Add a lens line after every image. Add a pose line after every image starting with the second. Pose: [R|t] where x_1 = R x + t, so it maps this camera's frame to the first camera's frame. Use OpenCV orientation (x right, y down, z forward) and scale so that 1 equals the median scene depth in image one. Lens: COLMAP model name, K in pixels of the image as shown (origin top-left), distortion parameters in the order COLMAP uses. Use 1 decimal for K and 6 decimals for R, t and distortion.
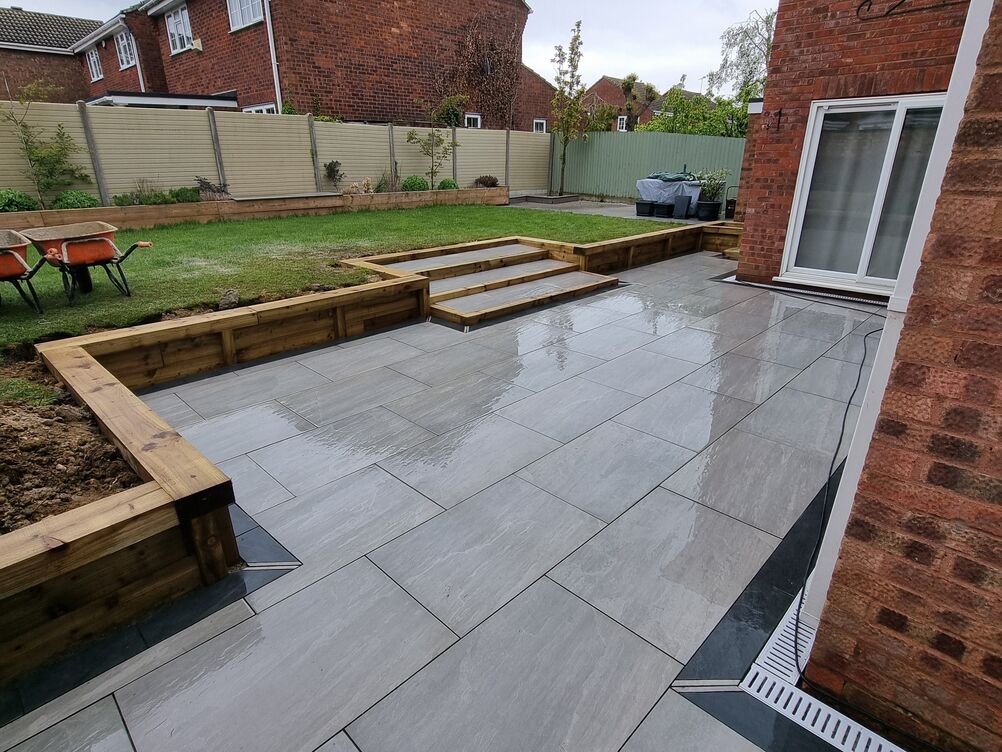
lens RADIAL K [[547.2, 0, 496.2], [0, 547.2, 377.5], [0, 0, 1]] dist [-0.005247, 0.001389]
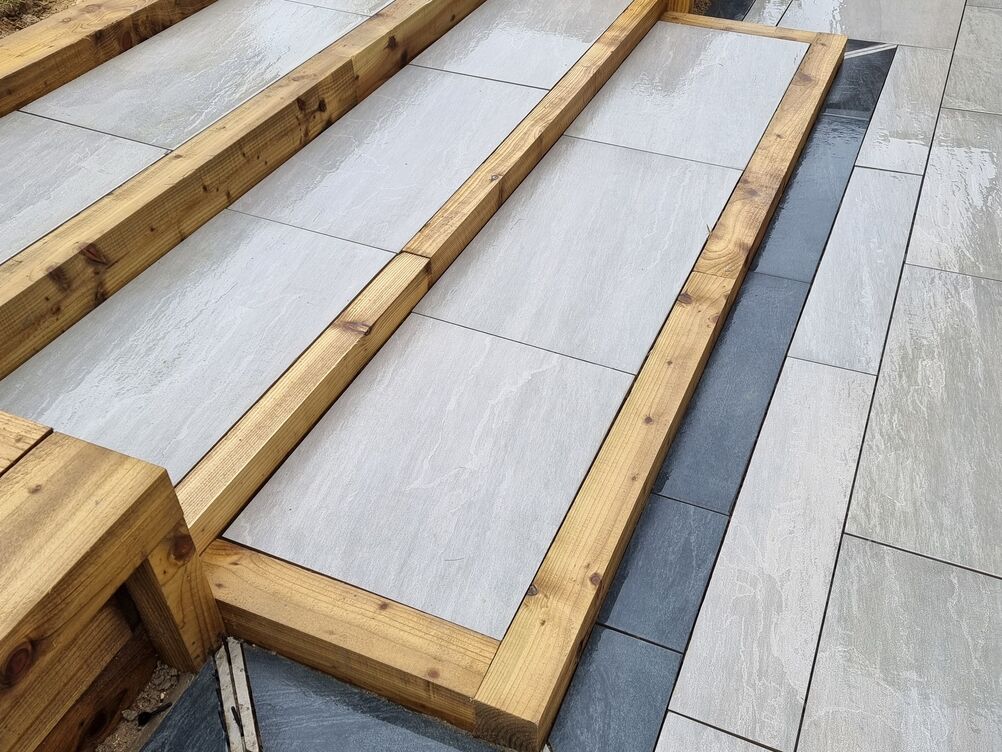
lens RADIAL K [[923.2, 0, 510.7], [0, 923.2, 370.2], [0, 0, 1]] dist [0.091943, -0.094848]
pose [[0.937101, -0.251525, 0.242027, -0.078204], [0.162447, 0.927963, 0.335403, -0.228567], [-0.308955, -0.274990, 0.910455, 0.654897]]
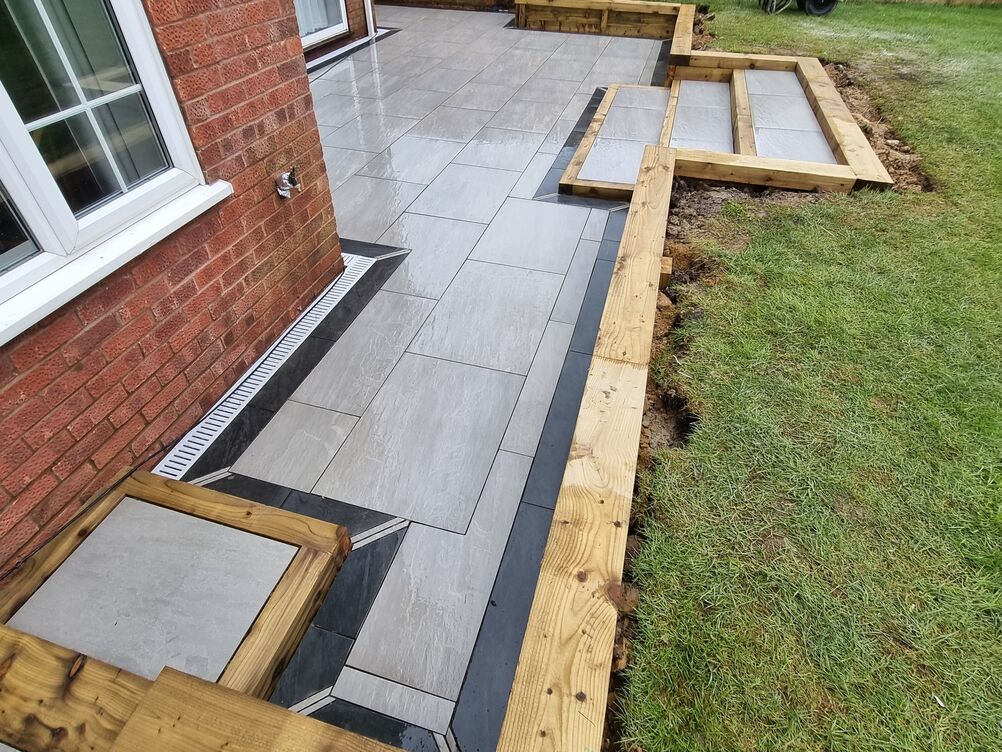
lens RADIAL K [[547.3, 0, 497.3], [0, 547.3, 378.1], [0, 0, 1]] dist [-0.007831, 0.002072]
pose [[-0.883318, 0.306700, -0.354521, 0.578111], [-0.189358, 0.458380, 0.868350, -0.602817], [0.428828, 0.834160, -0.346819, 1.440808]]
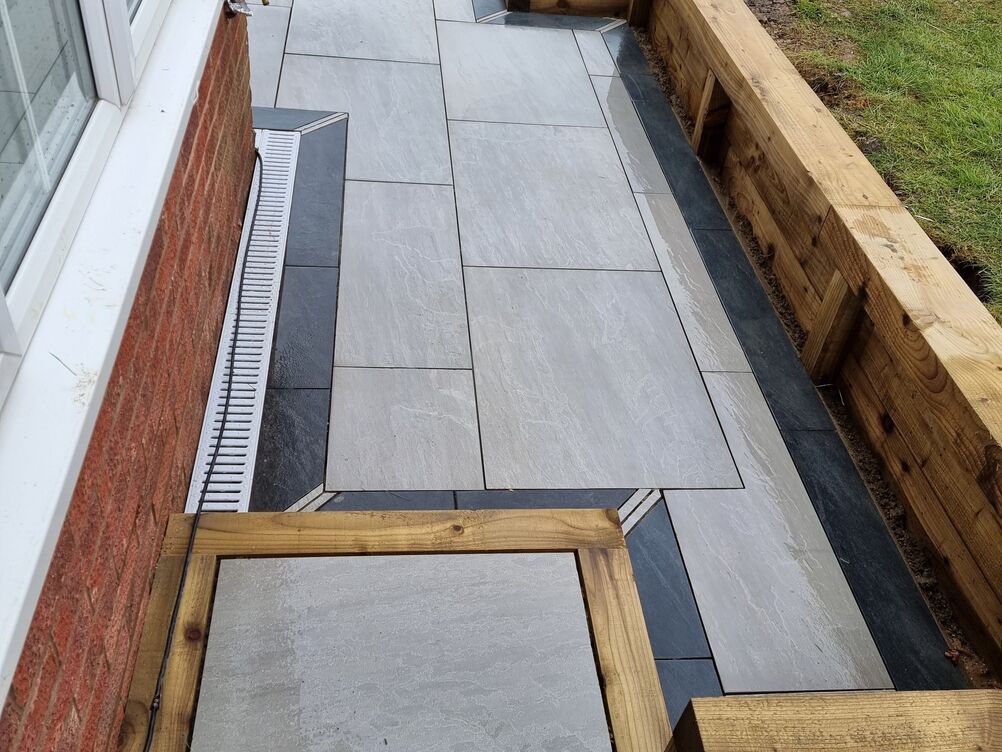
lens RADIAL K [[916.5, 0, 505.3], [0, 916.5, 363.6], [0, 0, 1]] dist [0.101012, -0.103258]
pose [[-0.635124, 0.450844, -0.627182, 0.754258], [-0.393054, 0.510346, 0.764889, -0.550666], [0.664926, 0.732316, -0.146927, 1.362340]]
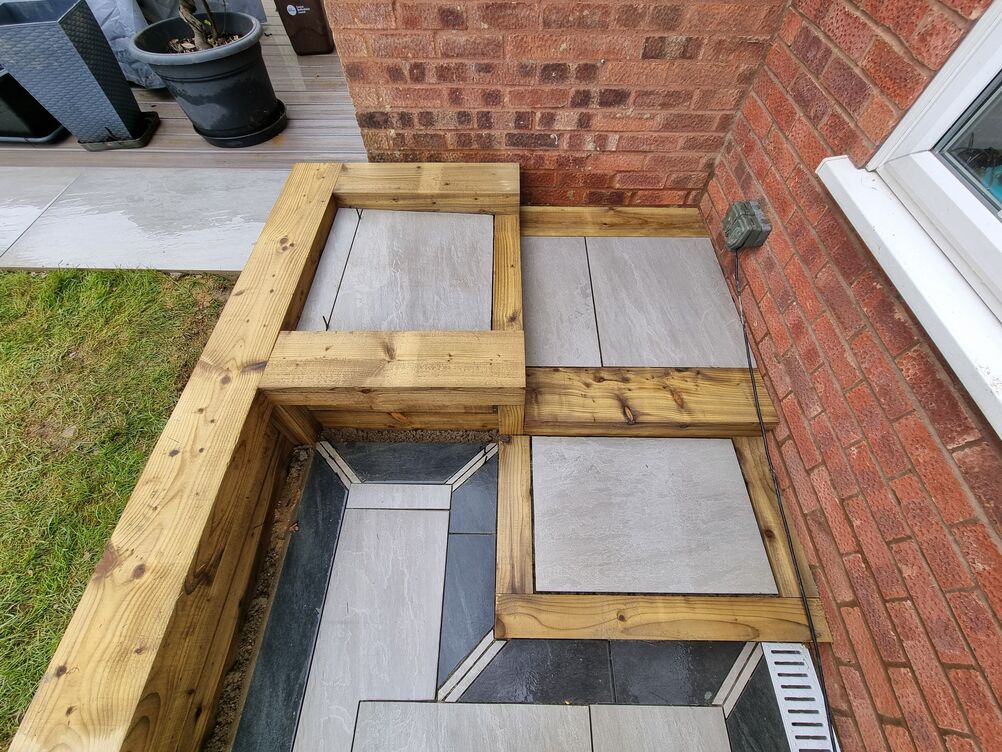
lens RADIAL K [[410.1, 0, 503.0], [0, 410.1, 378.5], [0, 0, 1]] dist [-0.002137, -0.000178]
pose [[0.724084, -0.581878, 0.370297, 0.572539], [0.252284, 0.723128, 0.642992, -0.496503], [-0.641915, -0.372160, 0.670404, 1.304244]]
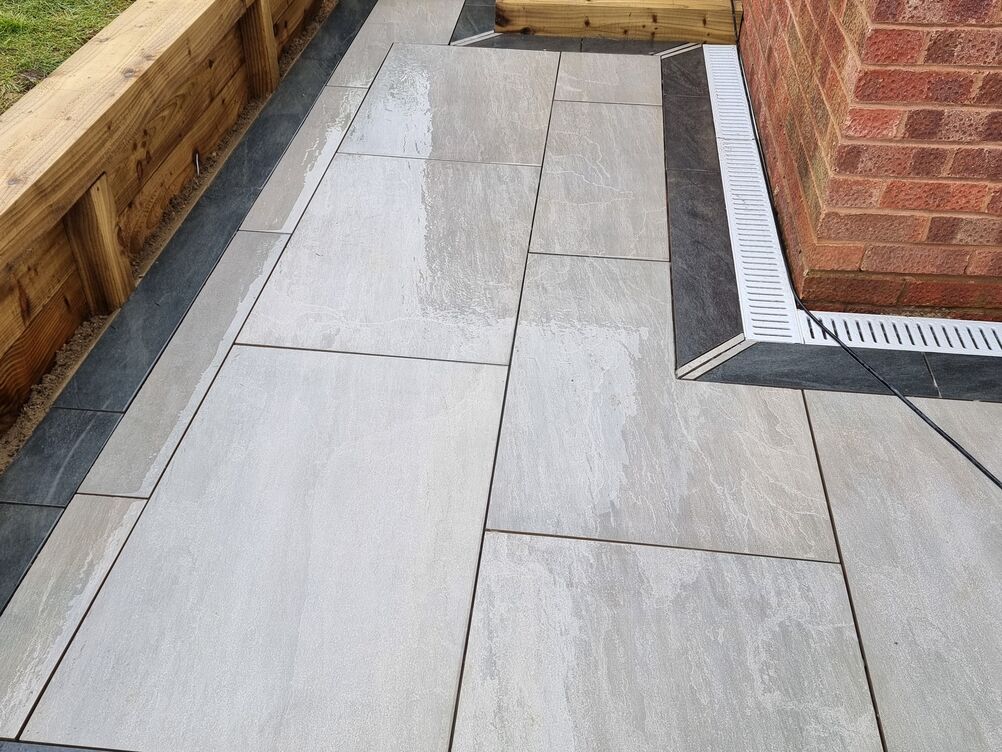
lens RADIAL K [[916.5, 0, 505.3], [0, 916.5, 363.6], [0, 0, 1]] dist [0.101012, -0.103258]
pose [[0.782092, -0.397318, 0.480073, 0.249977], [0.231046, 0.900355, 0.368753, -0.327291], [-0.578748, -0.177481, 0.795959, 0.930934]]
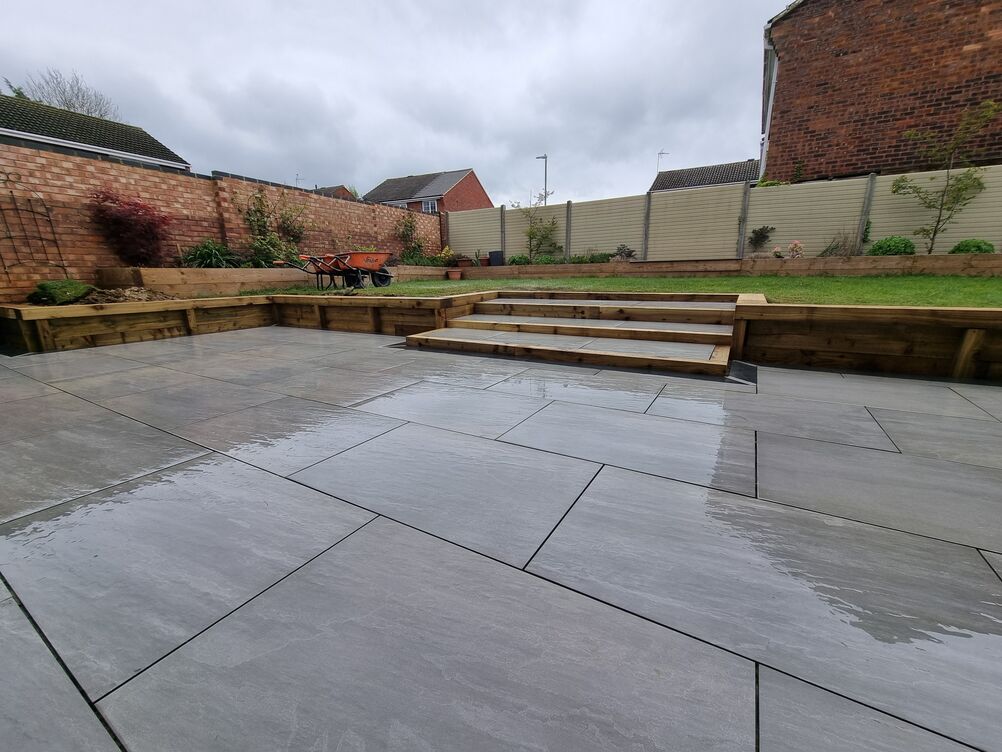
lens RADIAL K [[409.1, 0, 503.3], [0, 409.1, 378.5], [0, 0, 1]] dist [-0.000462, -0.001536]
pose [[0.236505, 0.237718, -0.942102, 0.561119], [-0.348286, 0.925917, 0.146200, -0.168502], [0.907062, 0.293544, 0.301778, 0.782588]]
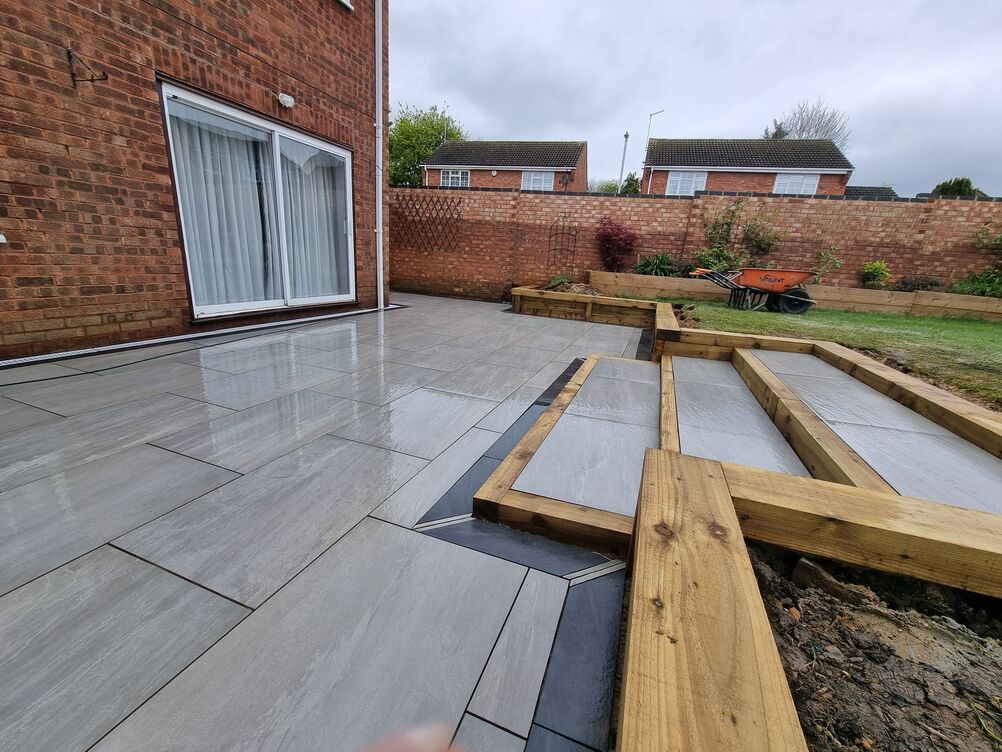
lens RADIAL K [[410.1, 0, 503.0], [0, 410.1, 378.5], [0, 0, 1]] dist [-0.002137, -0.000178]
pose [[-0.912385, 0.053329, -0.405845, 0.316677], [-0.215700, 0.780012, 0.587414, -0.384268], [0.347890, 0.623488, -0.700168, 1.210152]]
